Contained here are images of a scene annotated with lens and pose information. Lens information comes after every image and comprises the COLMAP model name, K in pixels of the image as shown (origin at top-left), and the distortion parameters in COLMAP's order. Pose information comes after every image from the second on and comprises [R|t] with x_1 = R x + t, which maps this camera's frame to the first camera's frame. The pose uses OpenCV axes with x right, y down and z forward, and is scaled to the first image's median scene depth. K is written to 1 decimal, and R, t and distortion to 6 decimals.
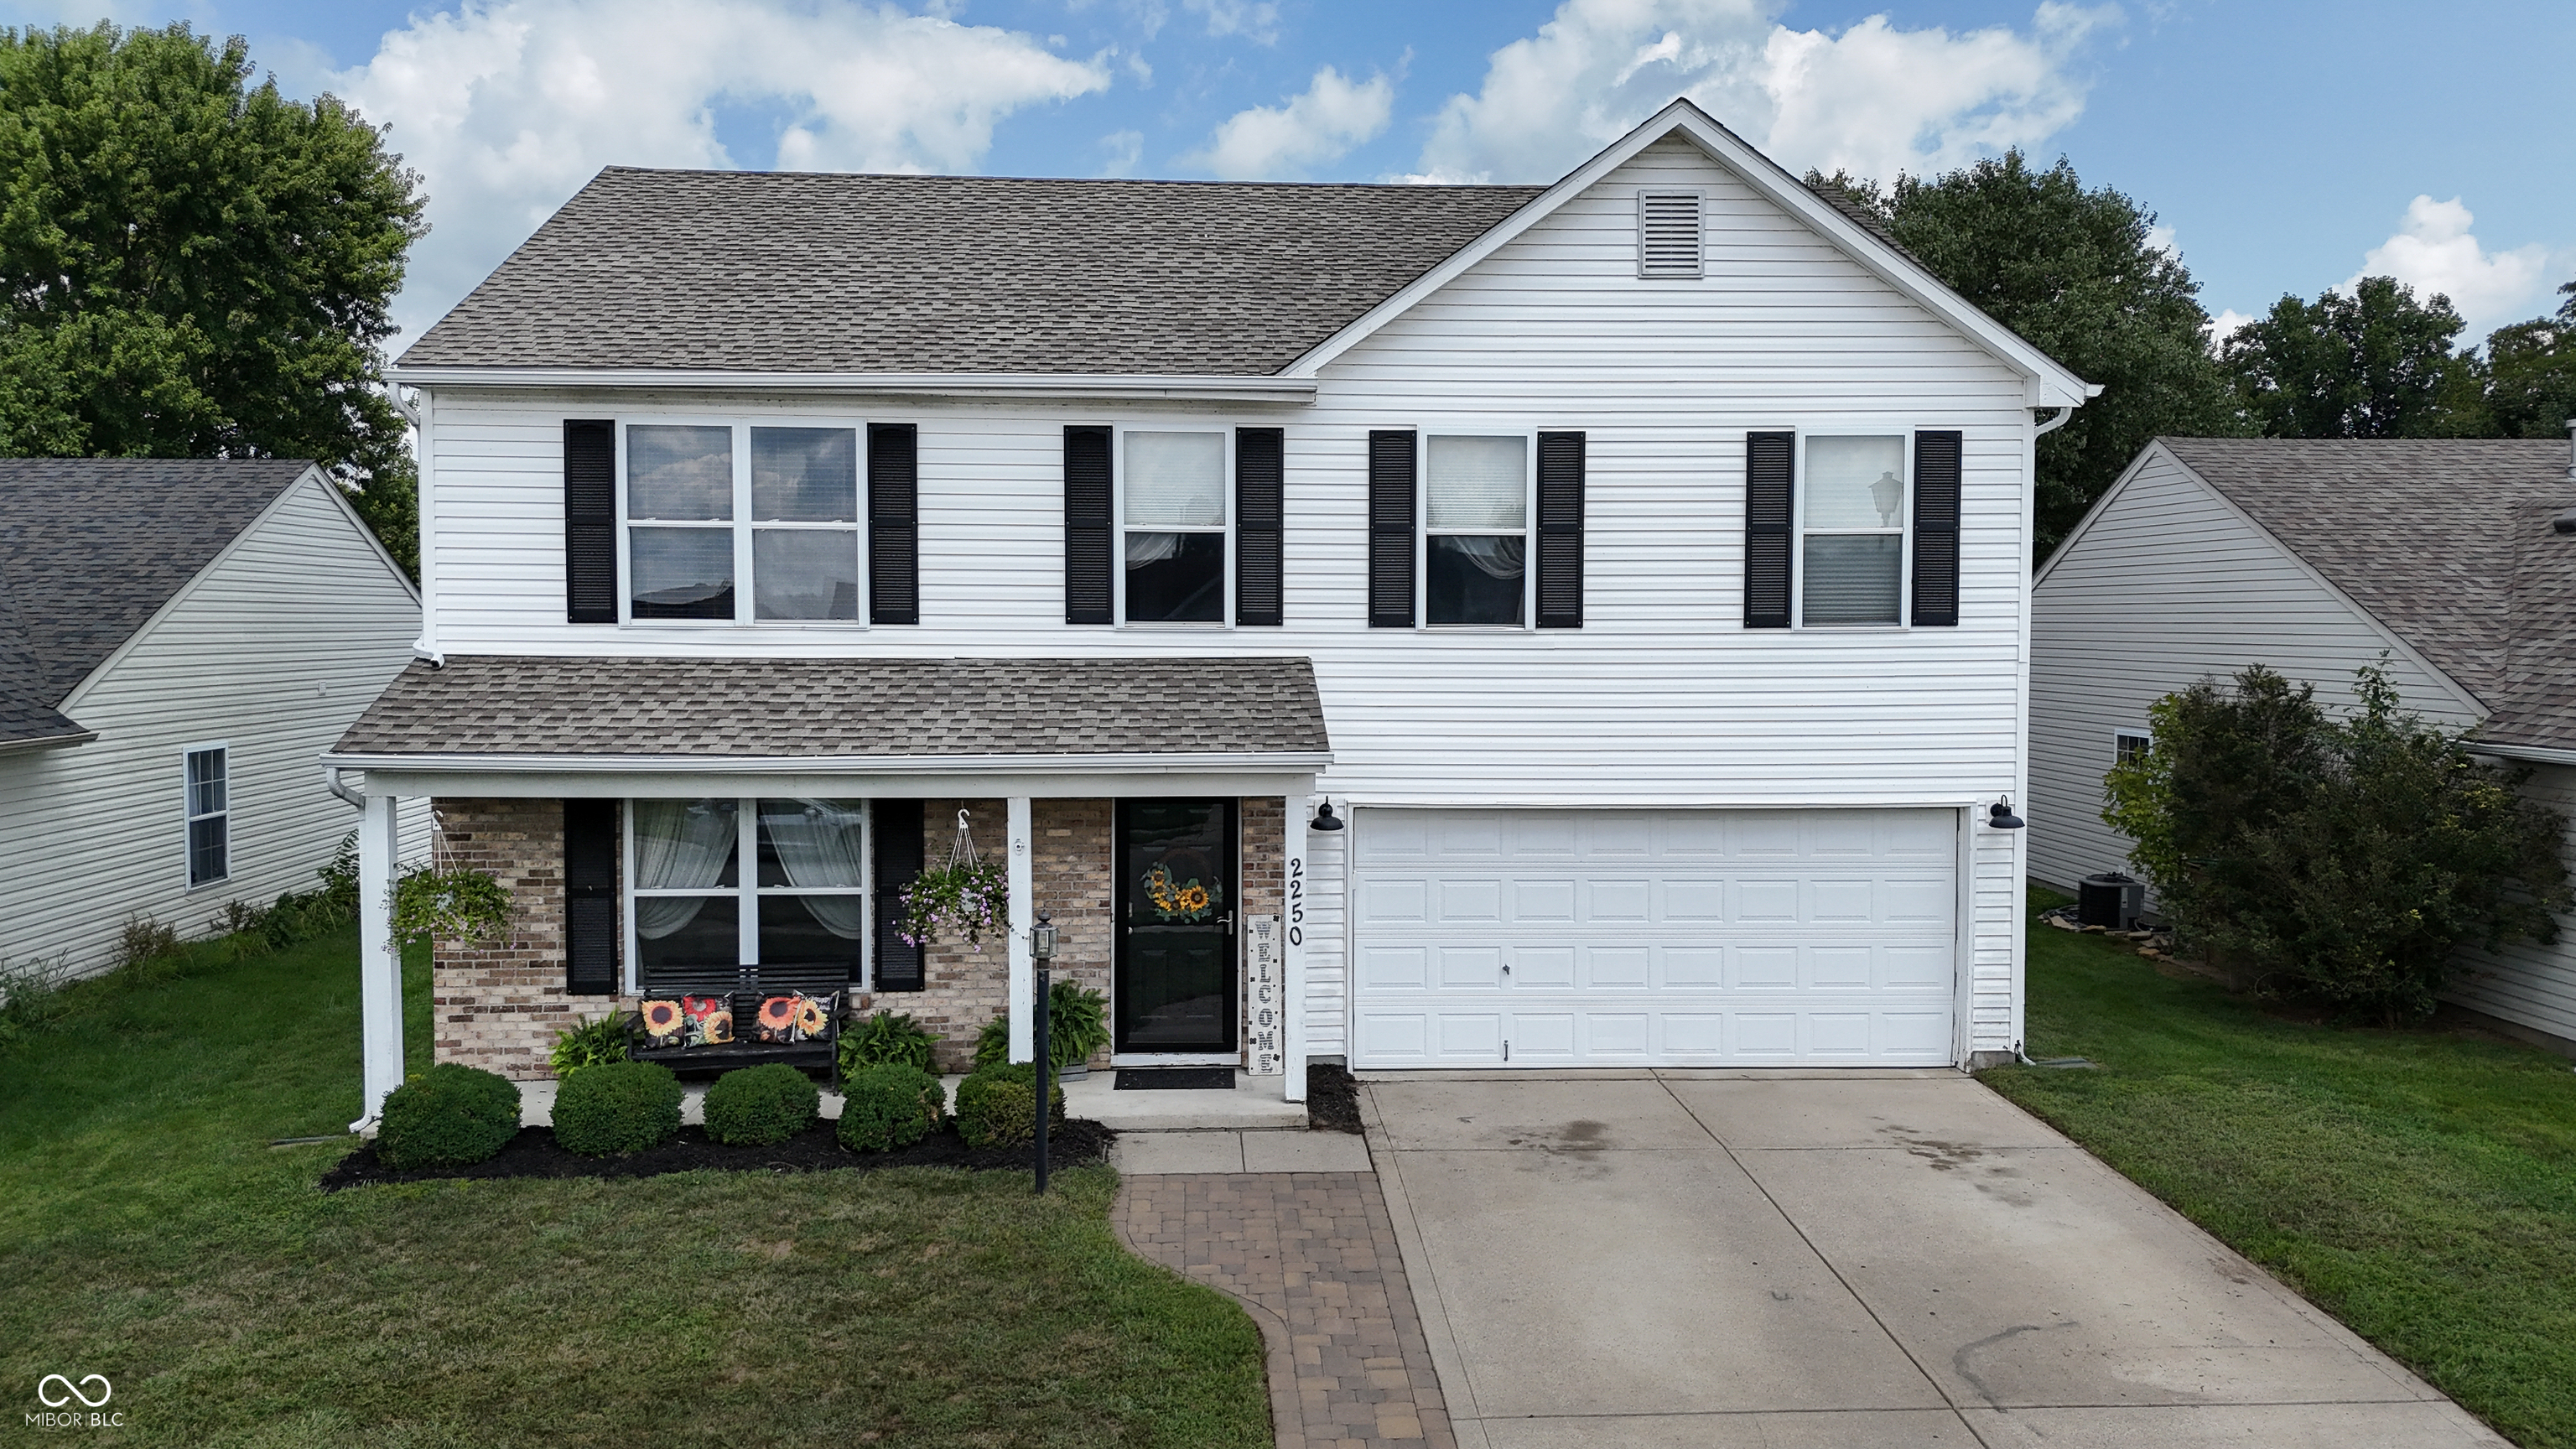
lens RADIAL K [[1952.4, 0, 1300.5], [0, 1952.4, 719.3], [0, 0, 1]] dist [0.037344, -0.011199]
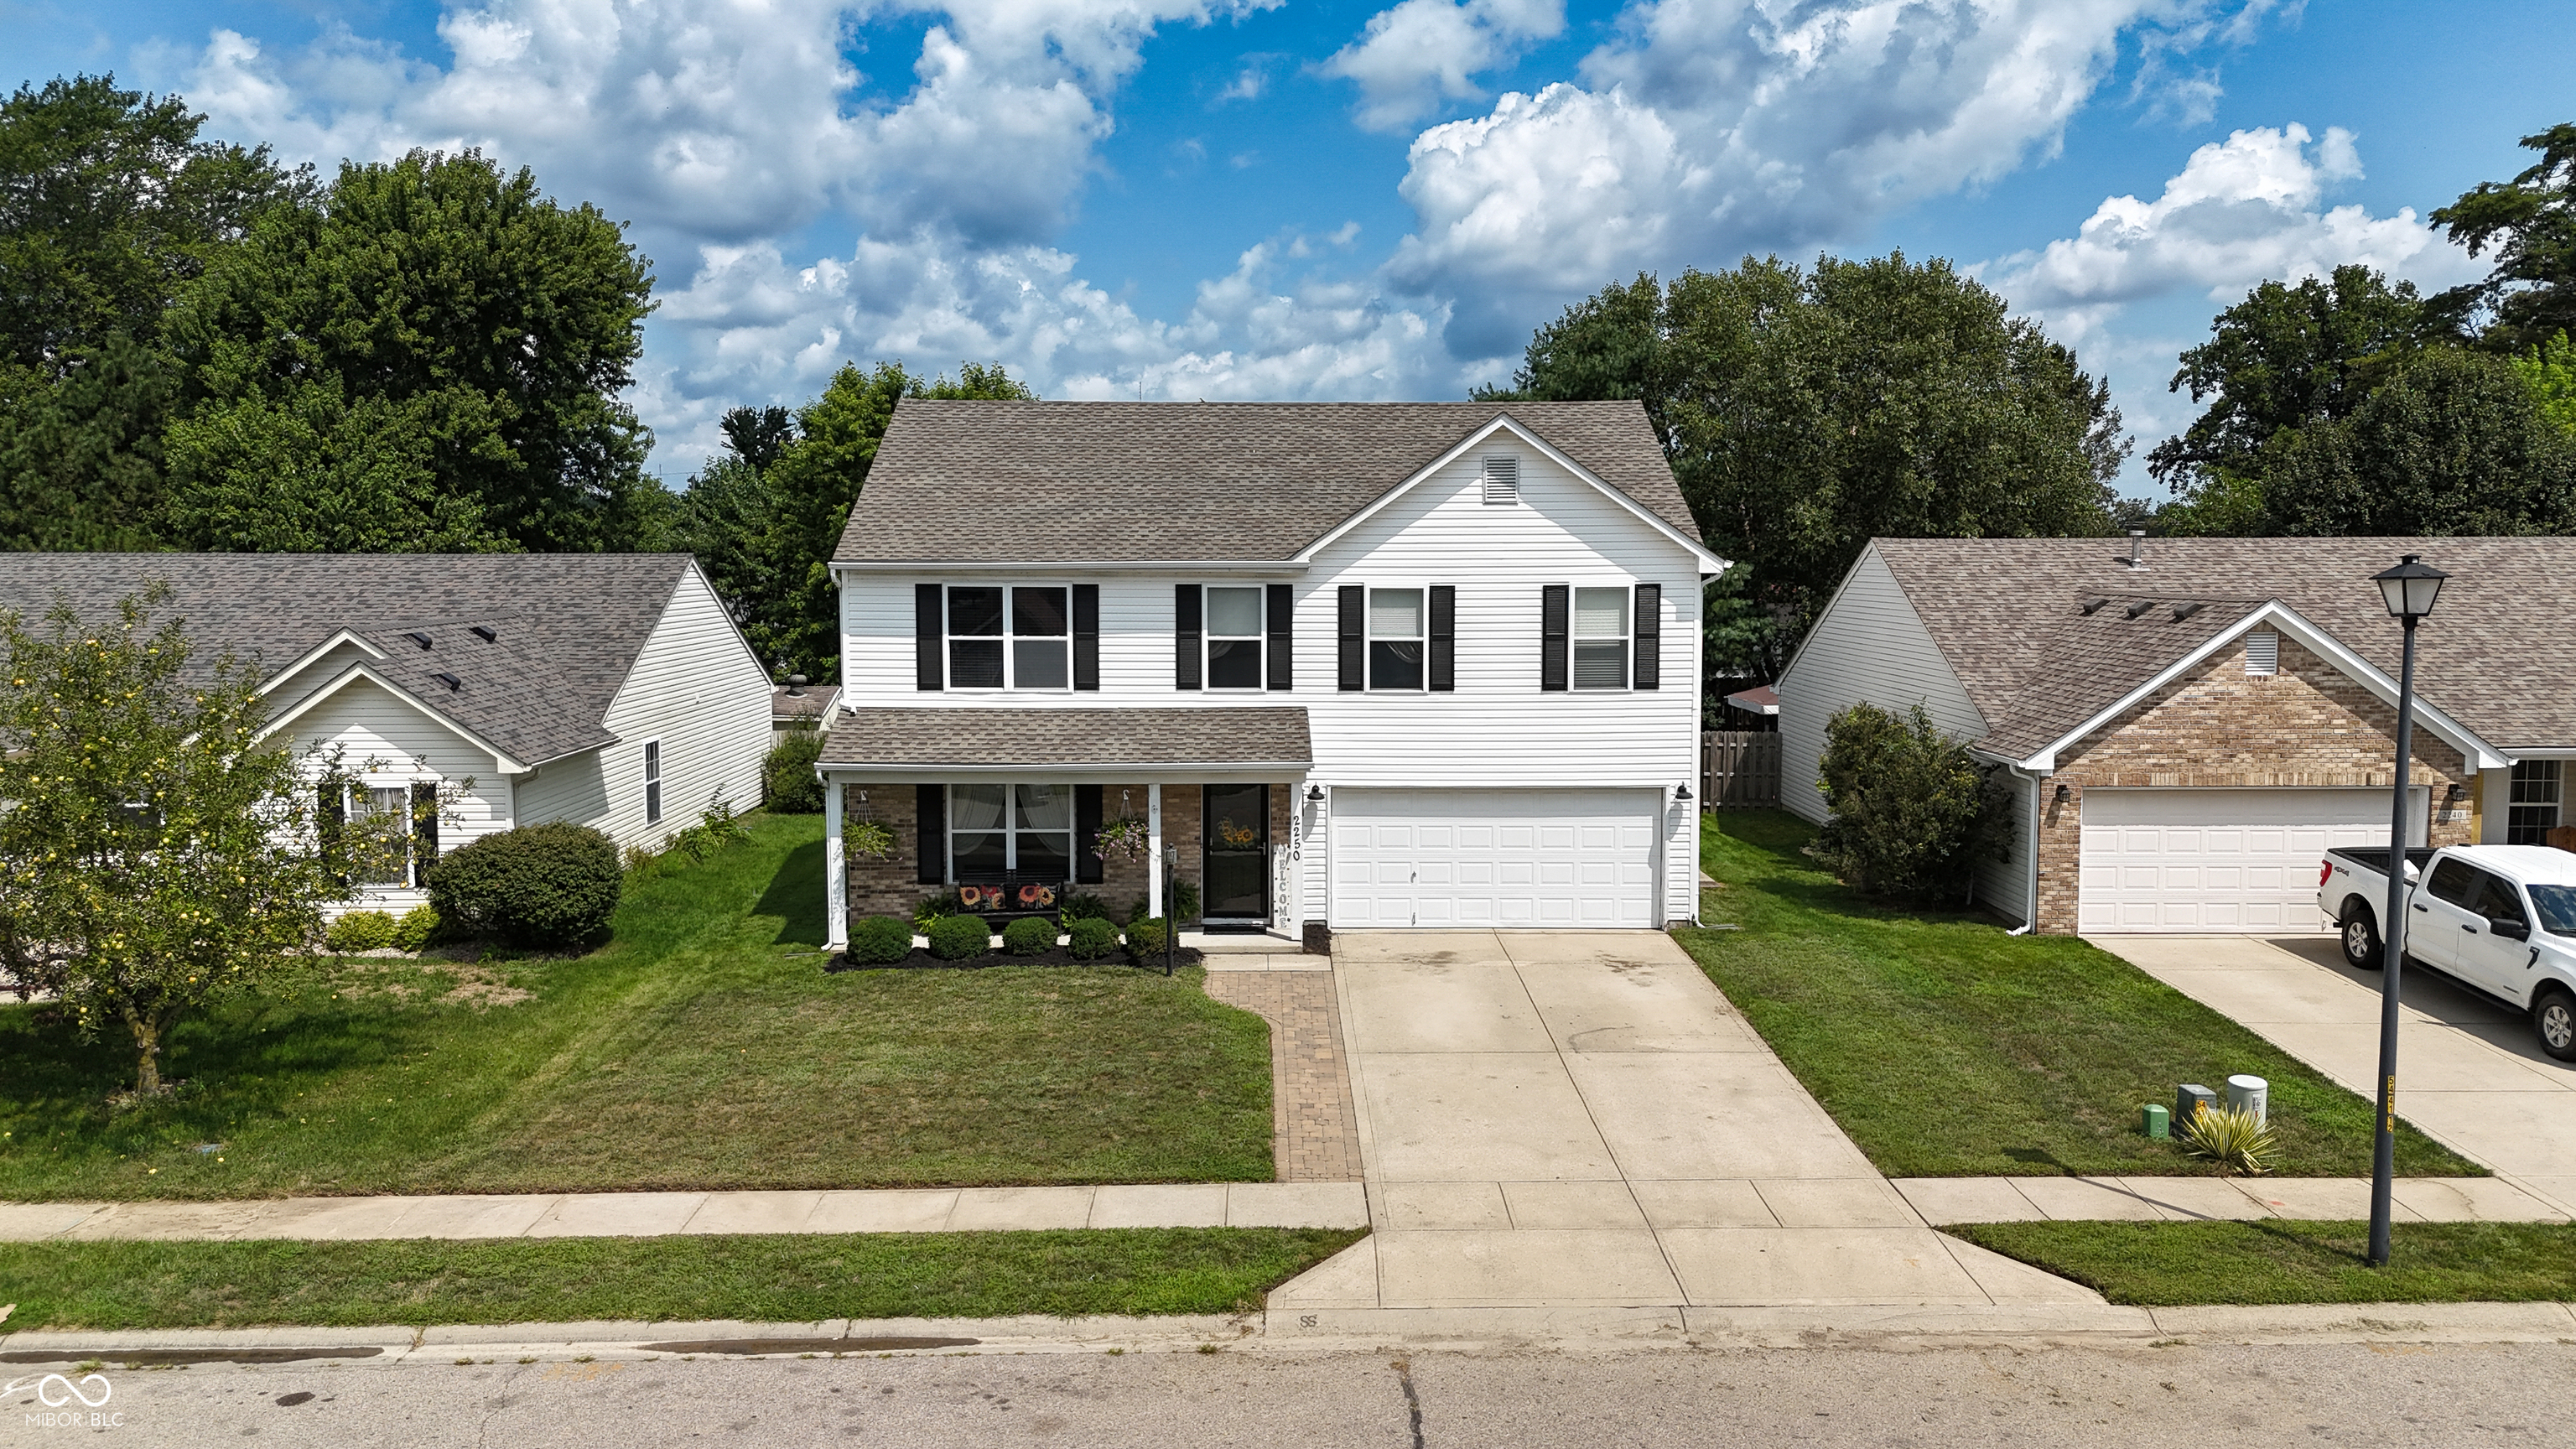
lens RADIAL K [[1952.4, 0, 1279.8], [0, 1952.4, 724.9], [0, 0, 1]] dist [0.037344, -0.011199]
pose [[0.998743, 0.001026, -0.050107, 0.072643], [0.000892, 0.999268, 0.038236, -0.086233], [0.050109, -0.038233, 0.998012, -0.866256]]
